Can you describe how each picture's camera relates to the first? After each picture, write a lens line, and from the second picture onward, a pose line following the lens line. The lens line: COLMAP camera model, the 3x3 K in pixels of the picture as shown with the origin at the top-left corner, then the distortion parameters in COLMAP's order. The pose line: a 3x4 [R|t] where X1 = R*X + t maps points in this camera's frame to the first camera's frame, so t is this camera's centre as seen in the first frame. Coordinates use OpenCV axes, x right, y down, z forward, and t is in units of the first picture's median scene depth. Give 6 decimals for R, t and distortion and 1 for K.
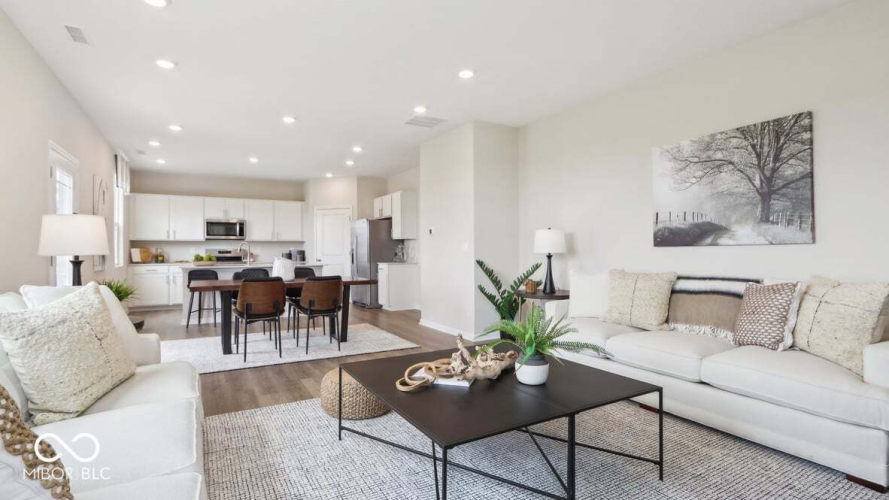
lens RADIAL K [[429.8, 0, 438.7], [0, 429.8, 251.9], [0, 0, 1]] dist [-0.006535, -0.000111]
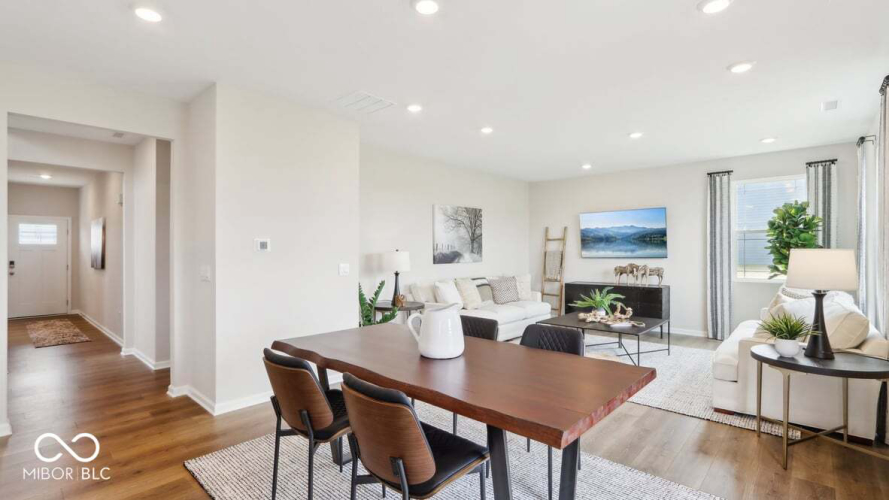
lens RADIAL K [[414.8, 0, 444.3], [0, 414.8, 254.2], [0, 0, 1]] dist [-0.001490, -0.000568]
pose [[-0.317013, 0.000828, 0.948421, -0.794725], [0.008393, 0.999963, 0.001932, -0.040866], [-0.948384, 0.008572, -0.317008, 1.143540]]
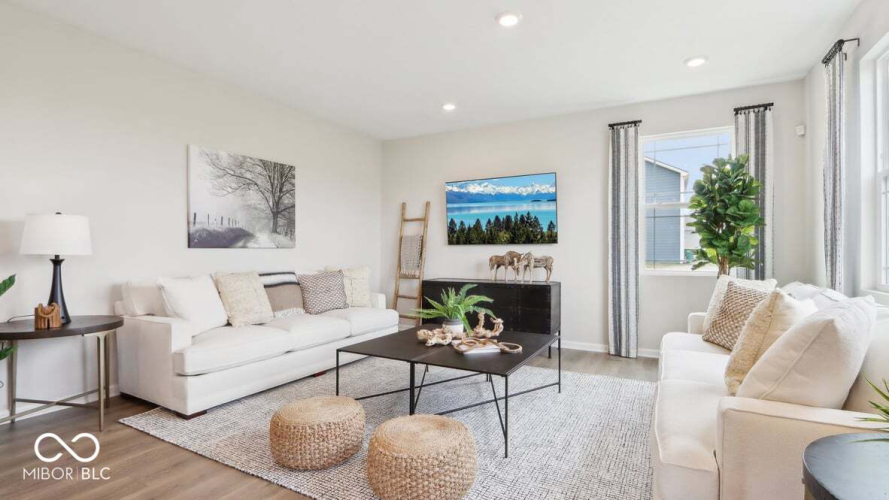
lens RADIAL K [[429.8, 0, 438.7], [0, 429.8, 251.9], [0, 0, 1]] dist [-0.006535, -0.000111]
pose [[-0.520790, 0.004137, 0.853675, -0.465661], [0.003055, 0.999991, -0.002982, 0.000814], [-0.853679, 0.001055, -0.520798, 0.796118]]
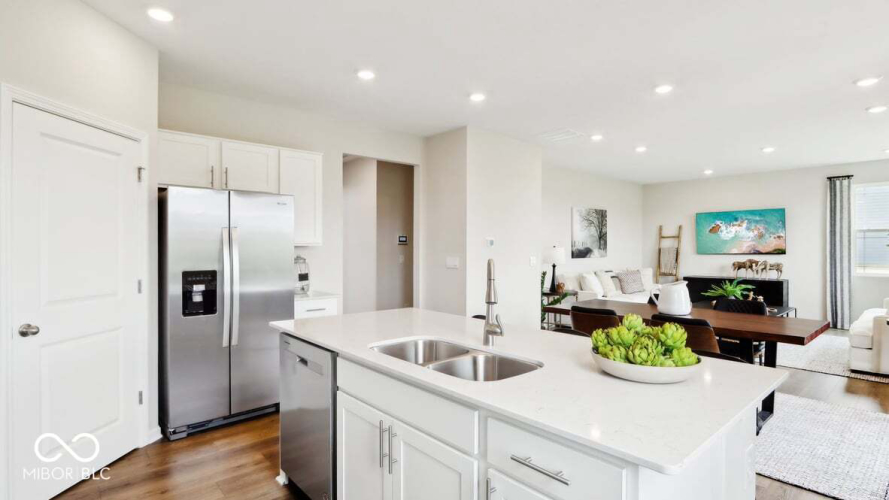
lens RADIAL K [[439.3, 0, 444.5], [0, 439.3, 250.0], [0, 0, 1]] dist [-0.002042, -0.000140]
pose [[-0.214783, 0.000890, 0.976661, -1.007630], [0.004375, 0.999990, 0.000051, -0.040730], [-0.976652, 0.004284, -0.214785, 1.543314]]
